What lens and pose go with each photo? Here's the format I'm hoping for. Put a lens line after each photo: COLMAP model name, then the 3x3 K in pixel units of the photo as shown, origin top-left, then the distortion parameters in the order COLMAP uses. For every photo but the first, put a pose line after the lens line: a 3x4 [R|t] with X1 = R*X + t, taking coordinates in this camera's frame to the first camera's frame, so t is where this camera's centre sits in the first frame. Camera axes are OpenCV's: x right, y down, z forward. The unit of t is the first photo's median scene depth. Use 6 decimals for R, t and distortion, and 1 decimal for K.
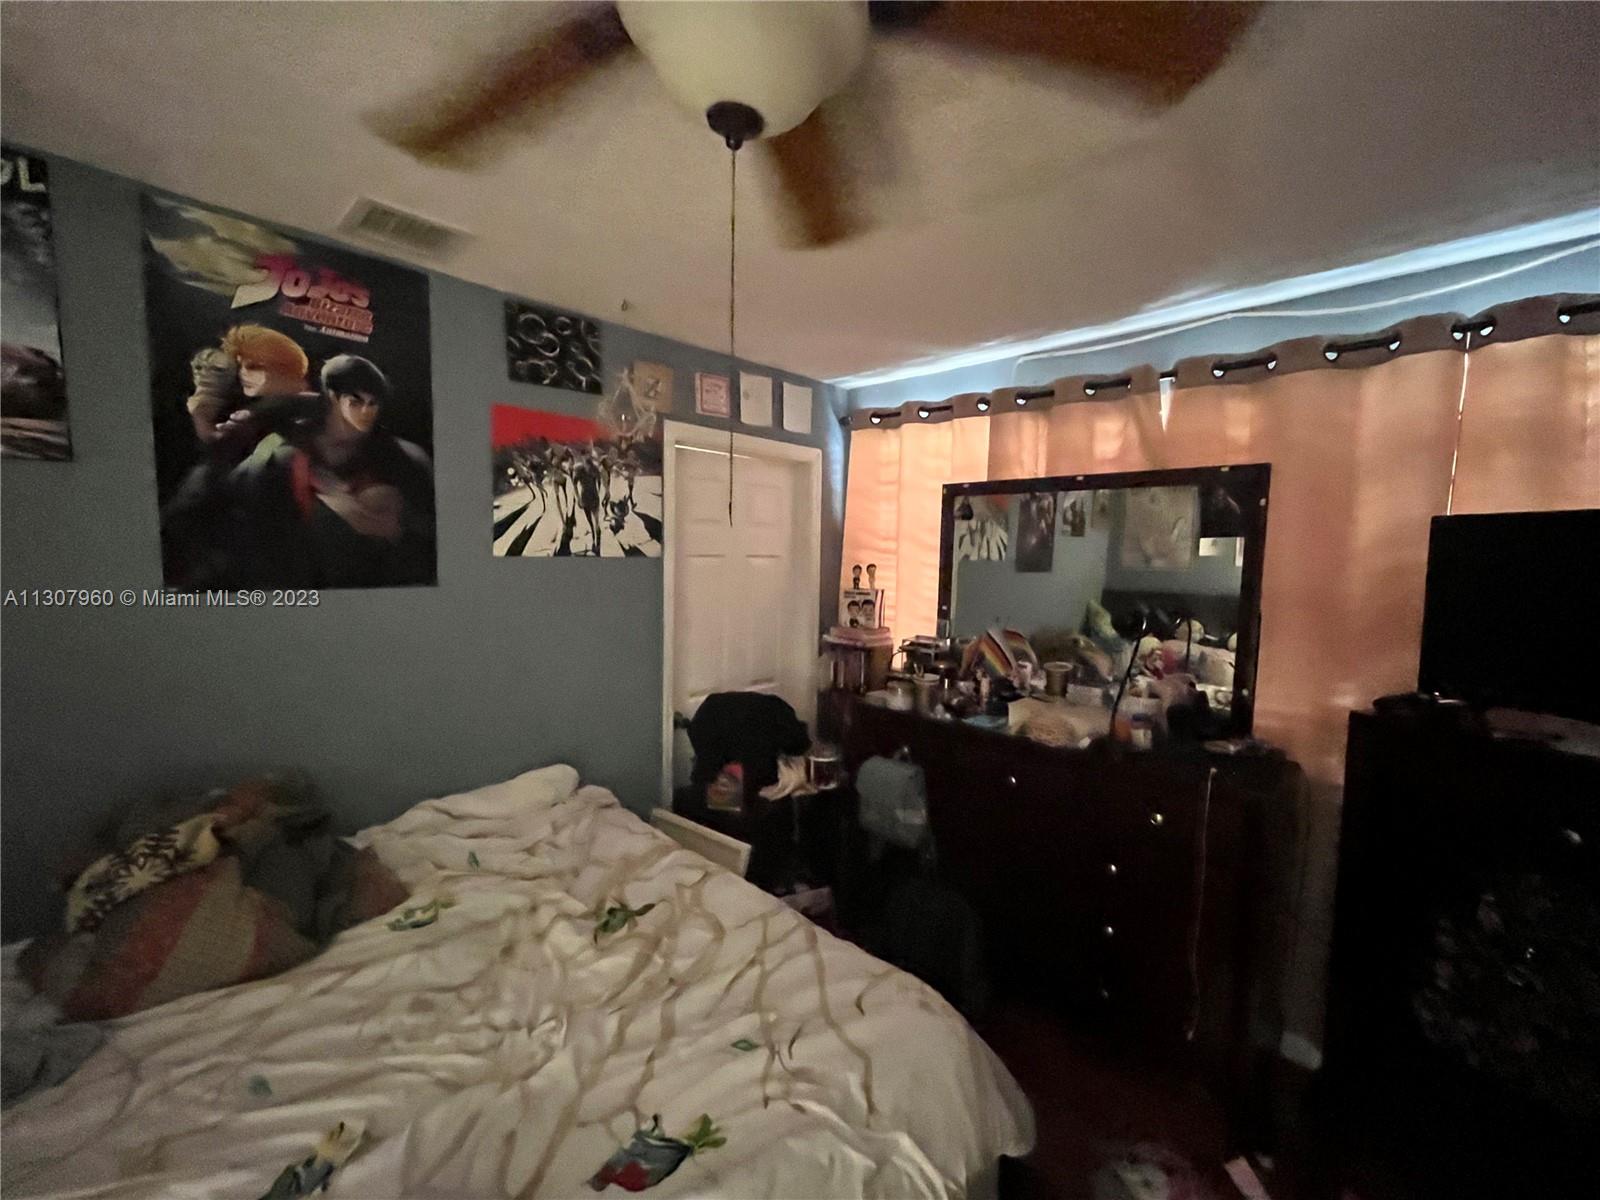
lens RADIAL K [[645.6, 0, 799.5], [0, 645.6, 604.2], [0, 0, 1]] dist [-0.003001, 0.000197]
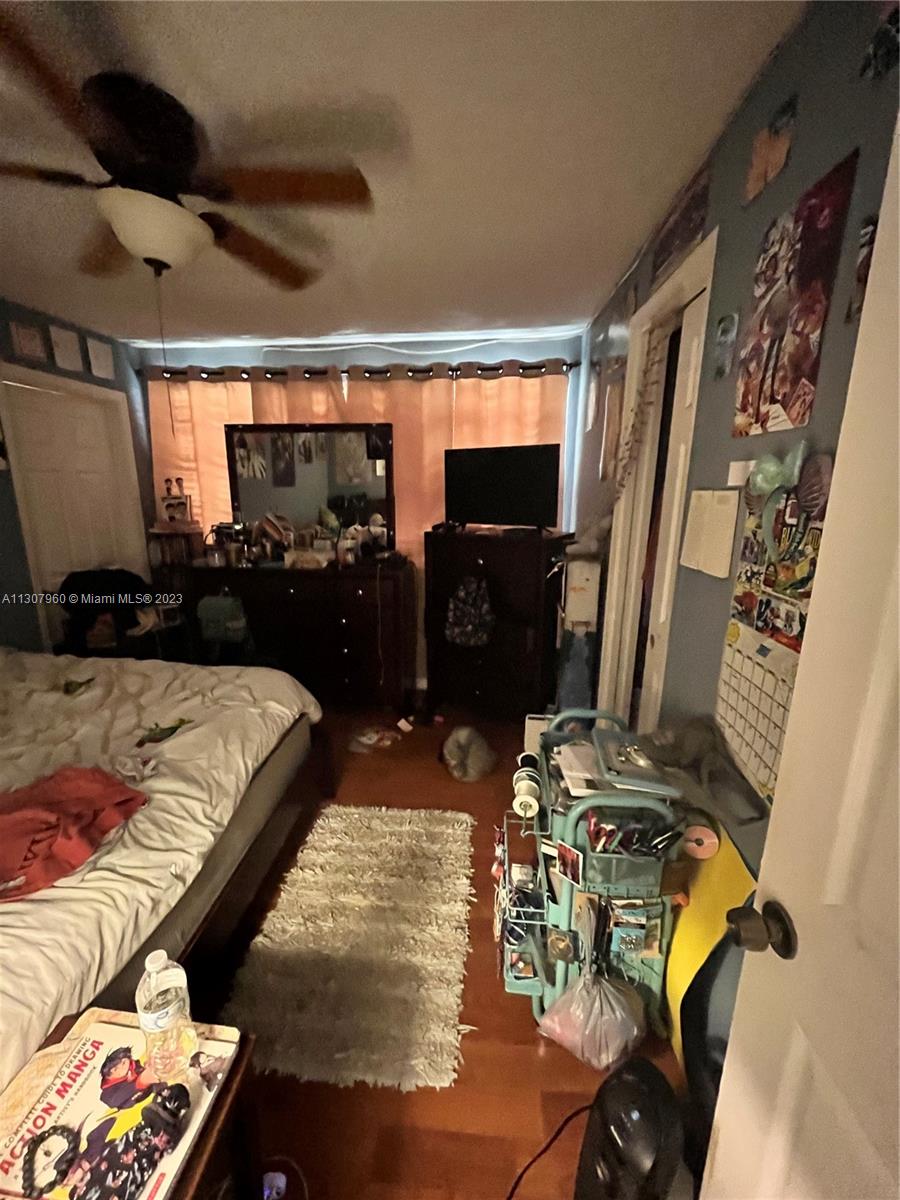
lens RADIAL K [[484.2, 0, 447.2], [0, 484.2, 600.0], [0, 0, 1]] dist [-0.003001, 0.000197]
pose [[0.780116, -0.159997, 0.604831, -0.147744], [0.062297, 0.981808, 0.179367, 0.062162], [-0.622526, -0.102248, 0.775891, -0.325080]]
